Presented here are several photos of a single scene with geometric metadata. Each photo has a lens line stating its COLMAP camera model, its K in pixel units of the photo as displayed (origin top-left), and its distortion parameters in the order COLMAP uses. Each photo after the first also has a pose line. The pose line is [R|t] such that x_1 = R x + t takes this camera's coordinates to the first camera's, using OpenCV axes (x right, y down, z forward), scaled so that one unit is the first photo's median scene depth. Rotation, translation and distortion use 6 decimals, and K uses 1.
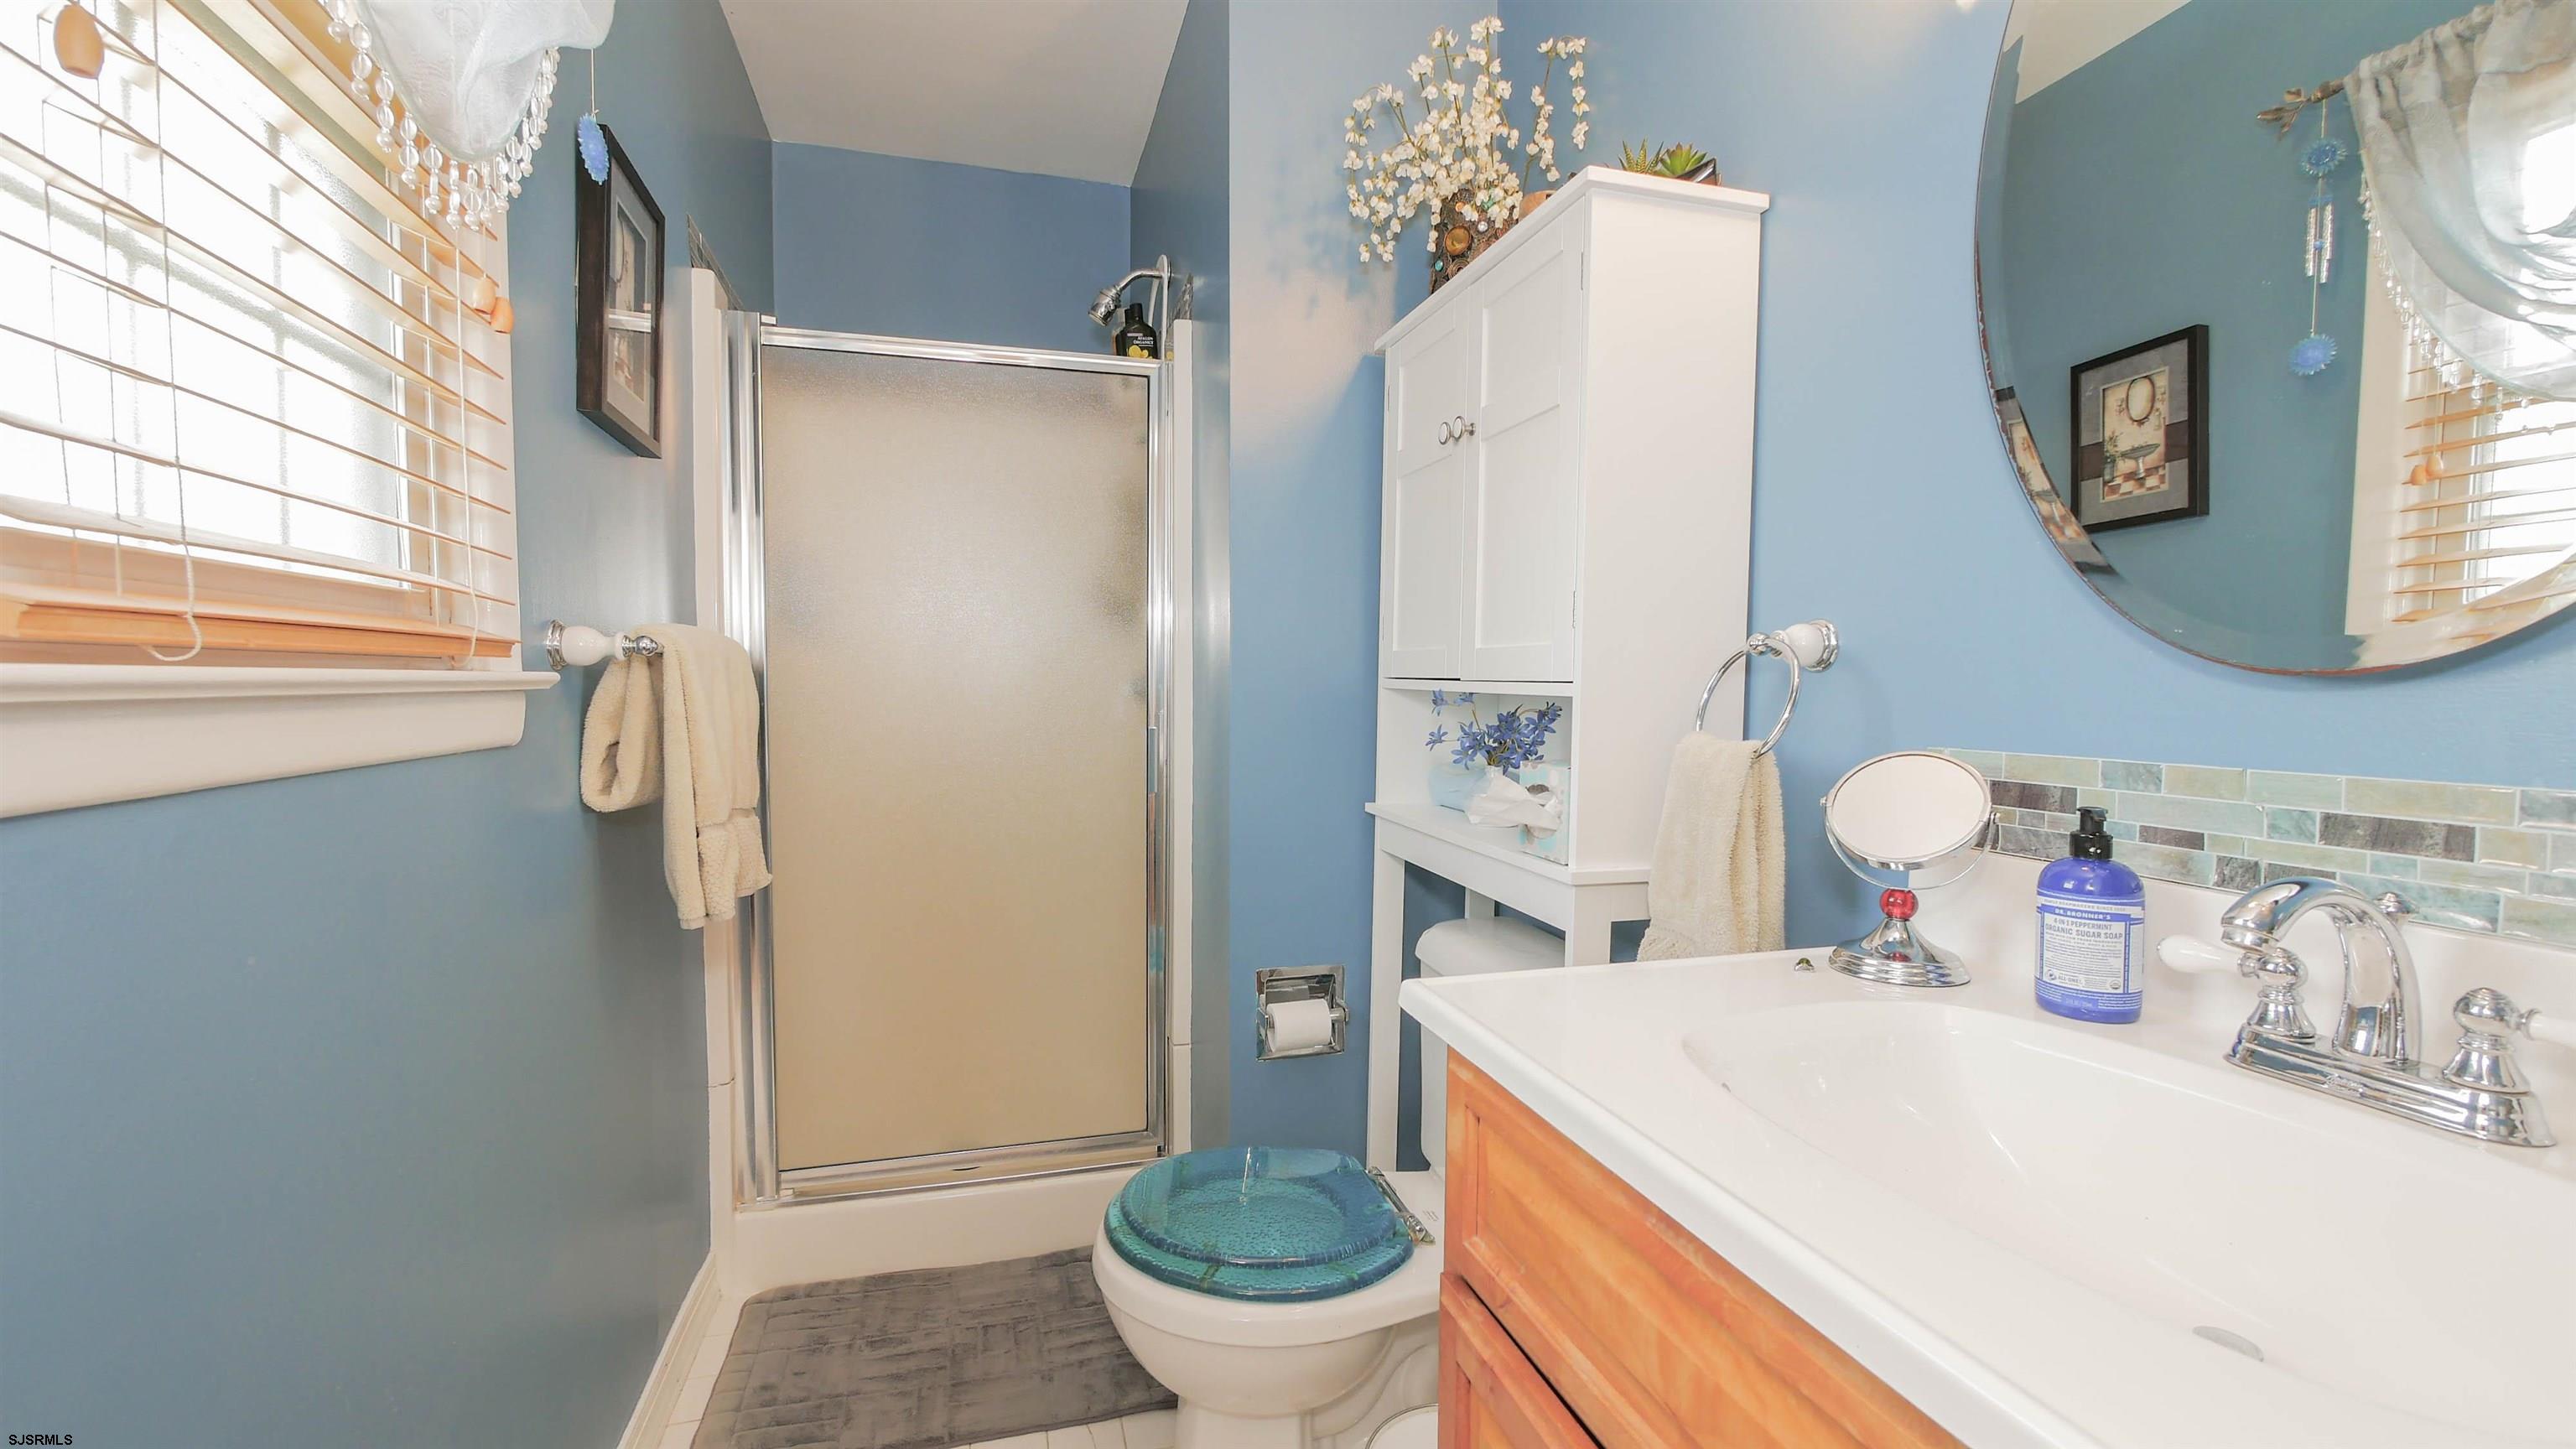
lens RADIAL K [[1058.8, 0, 1278.0], [0, 1058.8, 718.9], [0, 0, 1]] dist [-0.011514, 0.003039]
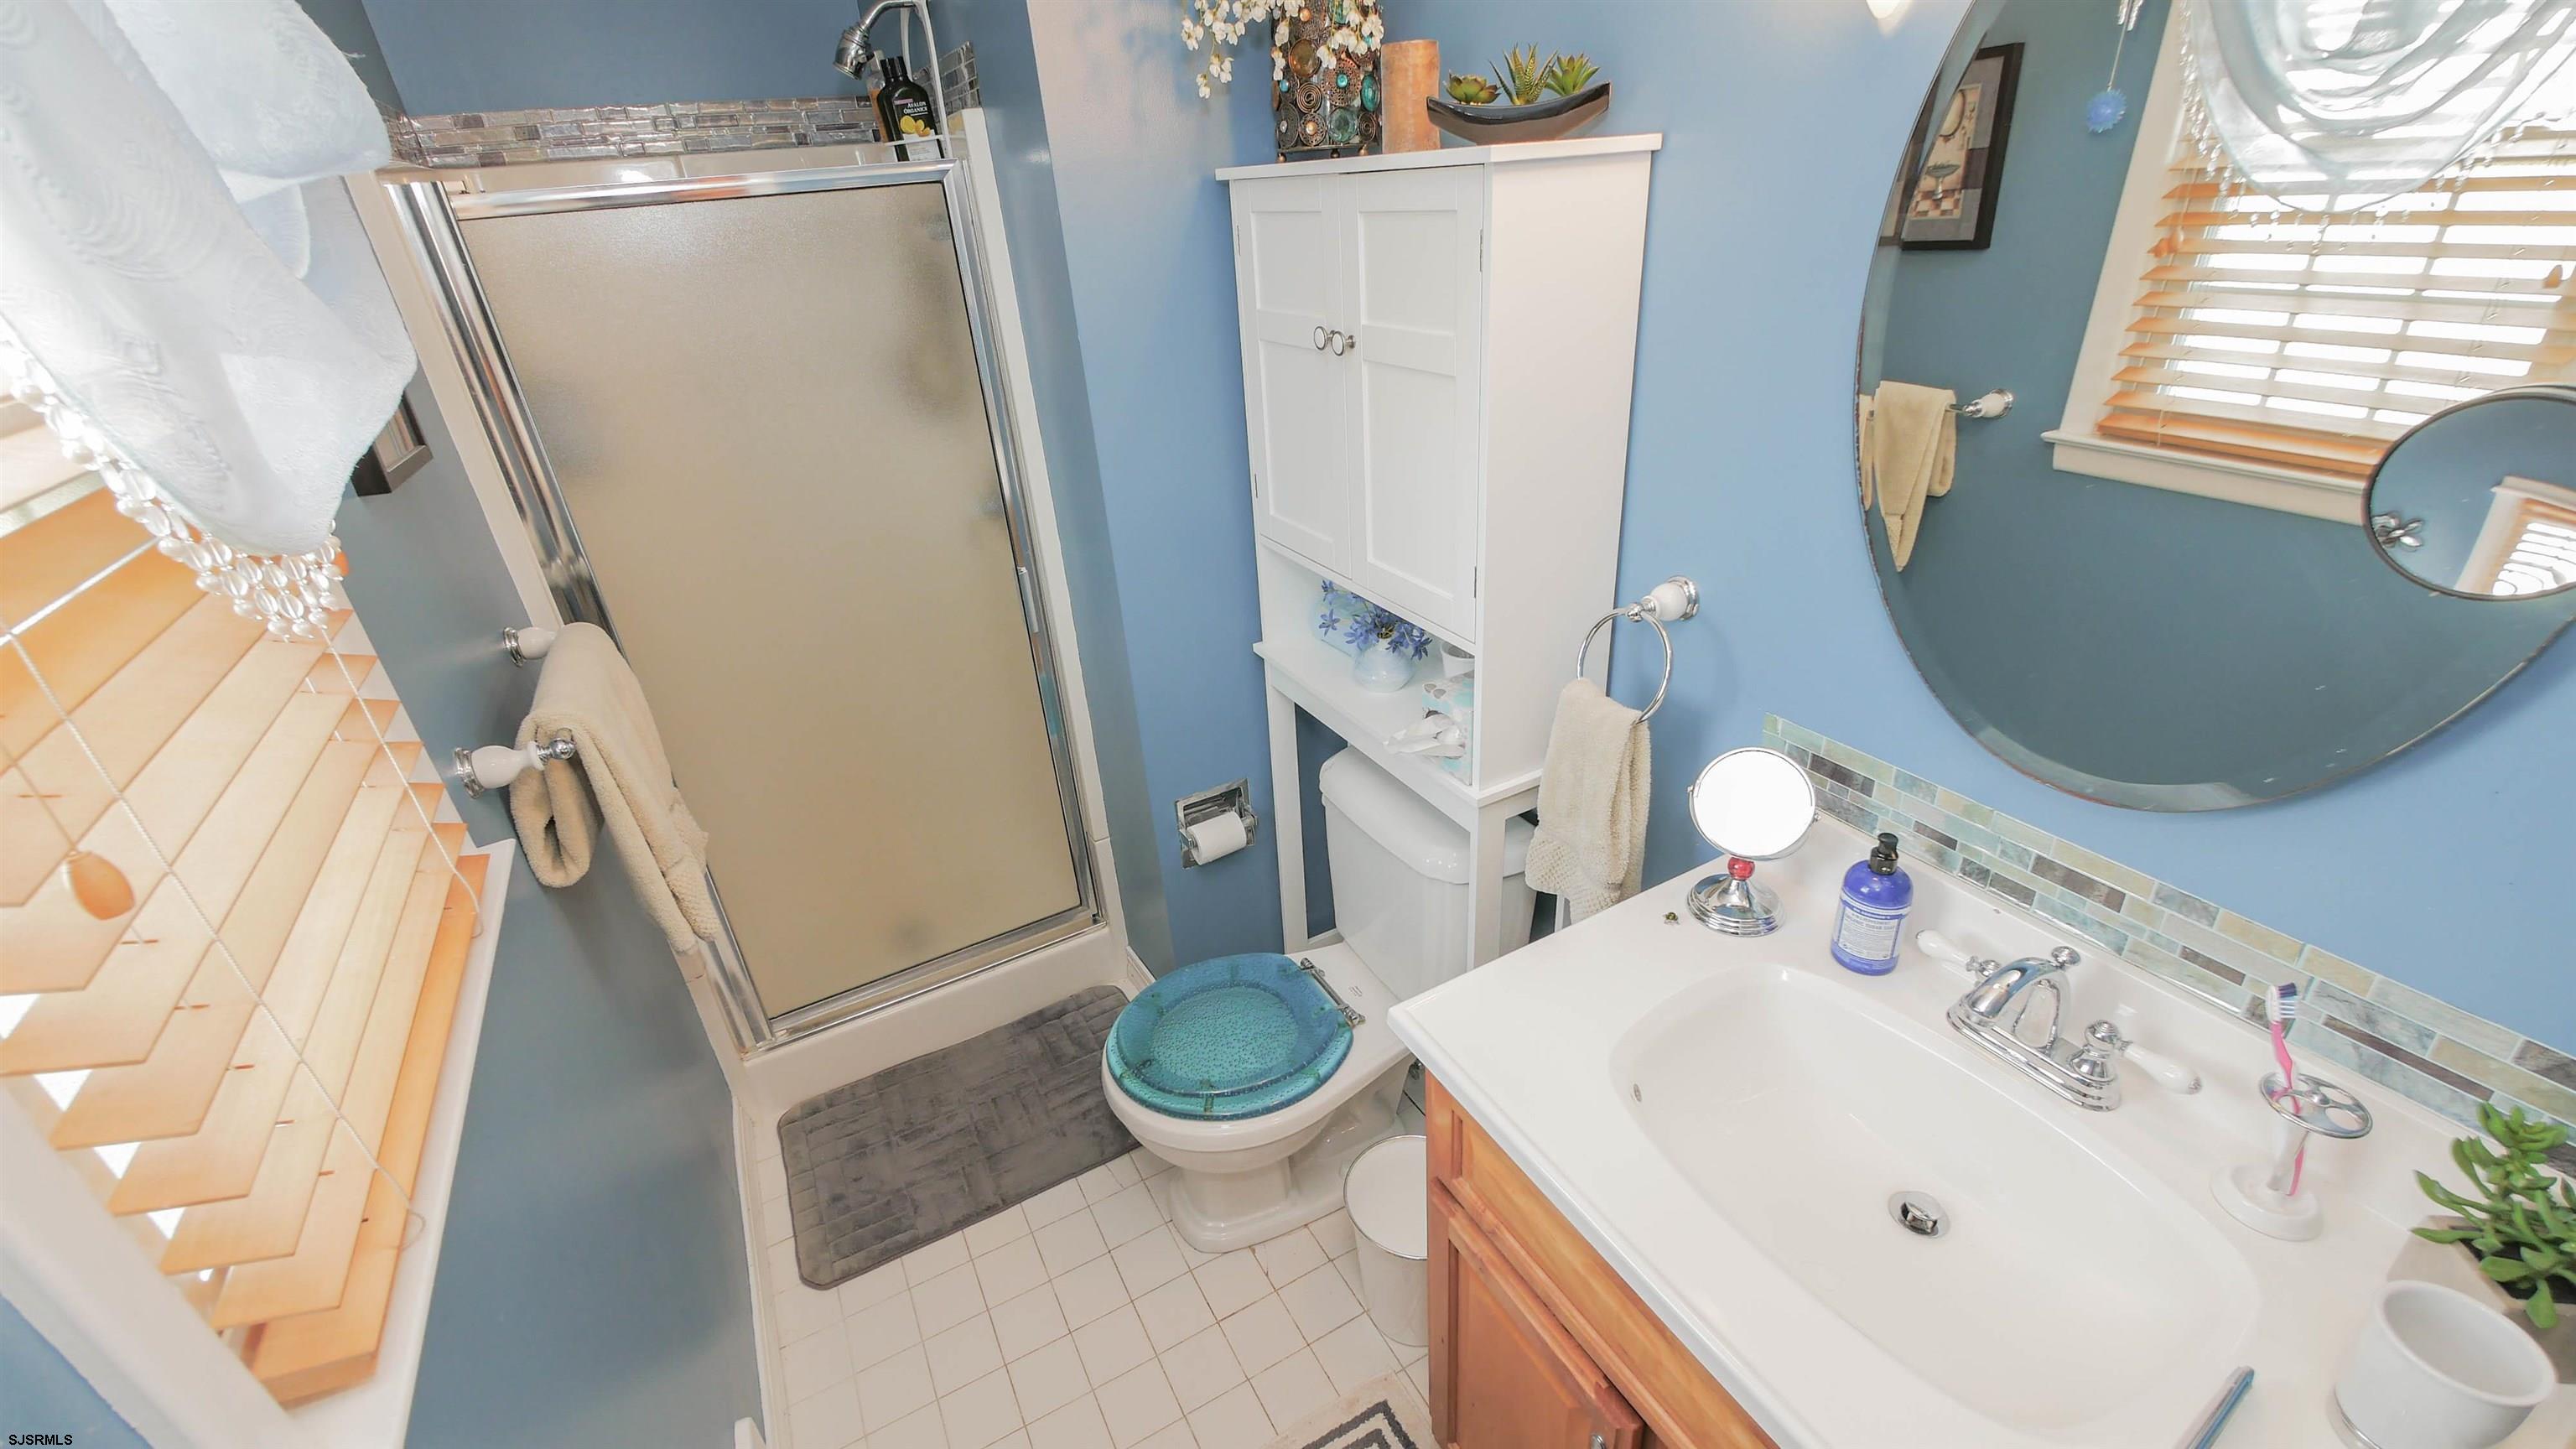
lens RADIAL K [[1053.0, 0, 1281.3], [0, 1053.0, 730.2], [0, 0, 1]] dist [-0.004078, -0.004210]
pose [[0.973026, -0.168679, 0.157377, -0.078714], [0.089530, 0.904826, 0.416263, -0.308208], [-0.212614, -0.390944, 0.895521, 0.006594]]
